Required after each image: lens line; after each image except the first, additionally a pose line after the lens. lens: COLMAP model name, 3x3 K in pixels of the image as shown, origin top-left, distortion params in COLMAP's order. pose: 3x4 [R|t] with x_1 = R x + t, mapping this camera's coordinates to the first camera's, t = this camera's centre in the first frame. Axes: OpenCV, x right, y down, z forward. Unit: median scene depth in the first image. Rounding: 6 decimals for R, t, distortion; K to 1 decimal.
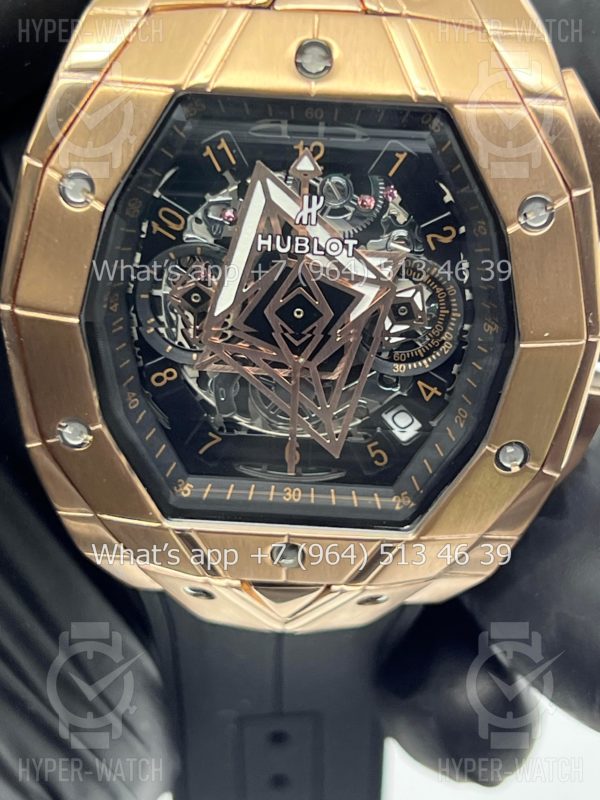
lens RADIAL K [[1861.1, 0, 300.0], [0, 1861.1, 400.0], [0, 0, 1]] dist [0.344734, -0.697405]
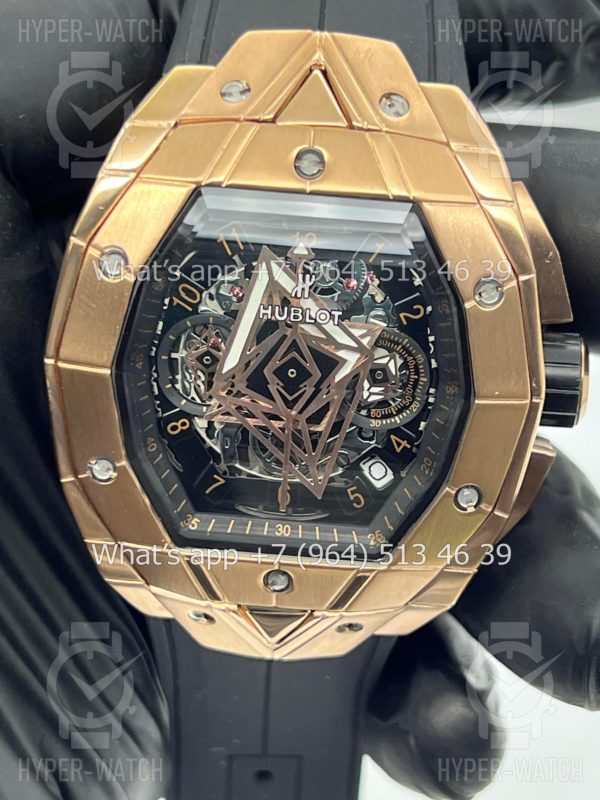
lens RADIAL K [[1861.1, 0, 300.0], [0, 1861.1, 400.0], [0, 0, 1]] dist [0.344734, -0.697405]
pose [[0.999683, 0.025177, -0.000253, 0.004890], [-0.025065, 0.994195, -0.104634, 0.095148], [-0.002383, 0.104607, 0.994511, -0.191422]]
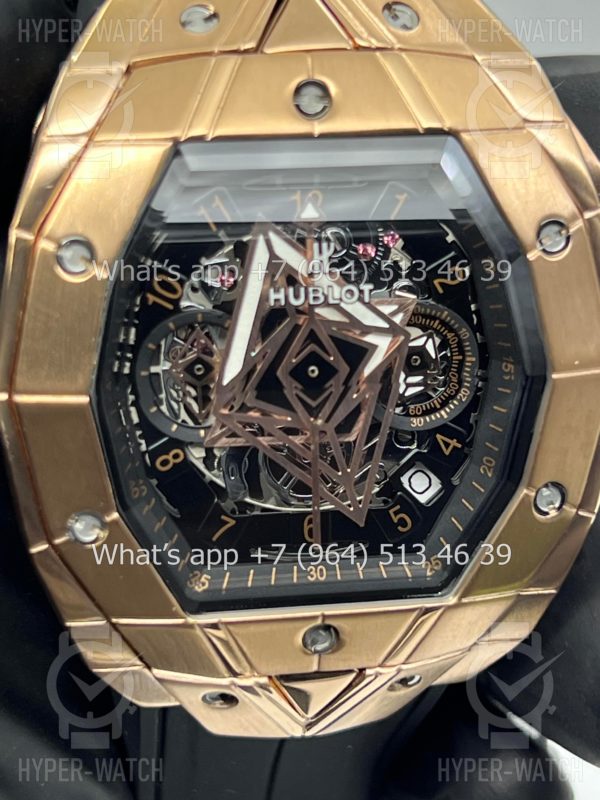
lens RADIAL K [[1861.1, 0, 300.0], [0, 1861.1, 400.0], [0, 0, 1]] dist [0.344734, -0.697405]
pose [[0.980789, -0.104781, 0.164543, -0.161360], [0.124024, 0.986009, -0.111375, 0.070554], [-0.150571, 0.129642, 0.980062, 0.079885]]
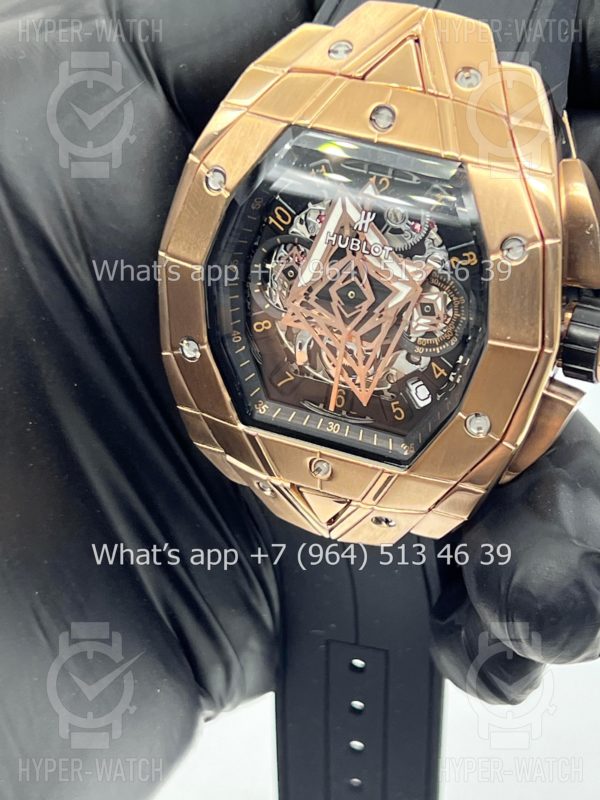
lens RADIAL K [[1861.1, 0, 300.0], [0, 1861.1, 400.0], [0, 0, 1]] dist [0.344734, -0.697405]
pose [[0.936684, 0.195554, -0.290485, 0.384830], [-0.219469, 0.974241, -0.051834, 0.111986], [0.272866, 0.112305, 0.955475, -0.351474]]
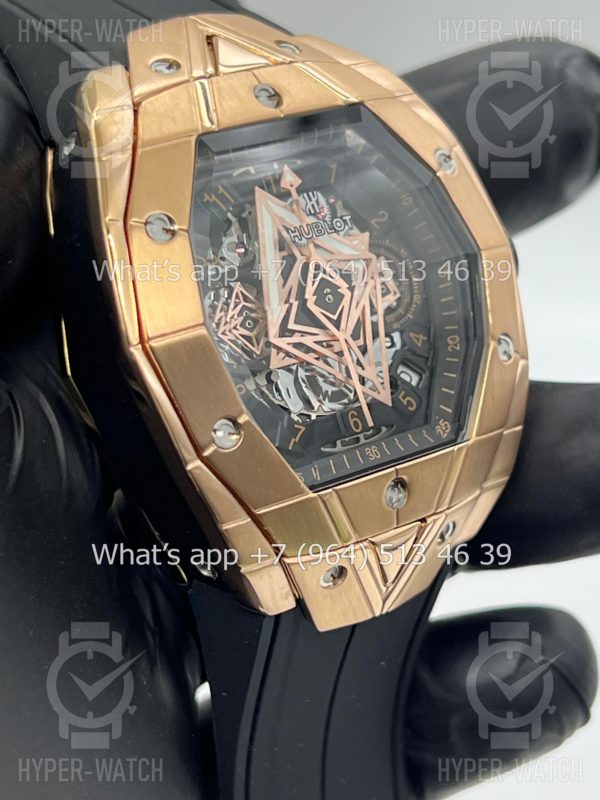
lens RADIAL K [[1861.1, 0, 300.0], [0, 1861.1, 400.0], [0, 0, 1]] dist [0.344734, -0.697405]
pose [[0.767285, -0.290610, 0.571681, -0.732941], [0.508460, 0.818925, -0.266137, 0.327532], [-0.390822, 0.494880, 0.776113, 0.080373]]
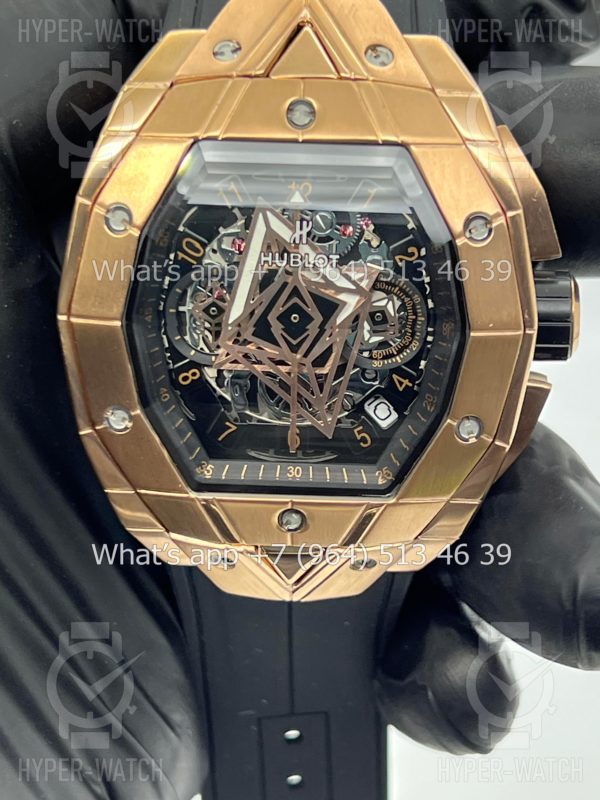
lens RADIAL K [[1861.1, 0, 300.0], [0, 1861.1, 400.0], [0, 0, 1]] dist [0.344734, -0.697405]
pose [[0.999589, -0.024732, -0.014501, 0.019224], [0.022647, 0.991308, -0.129596, 0.168798], [0.017580, 0.129214, 0.991461, -0.235179]]
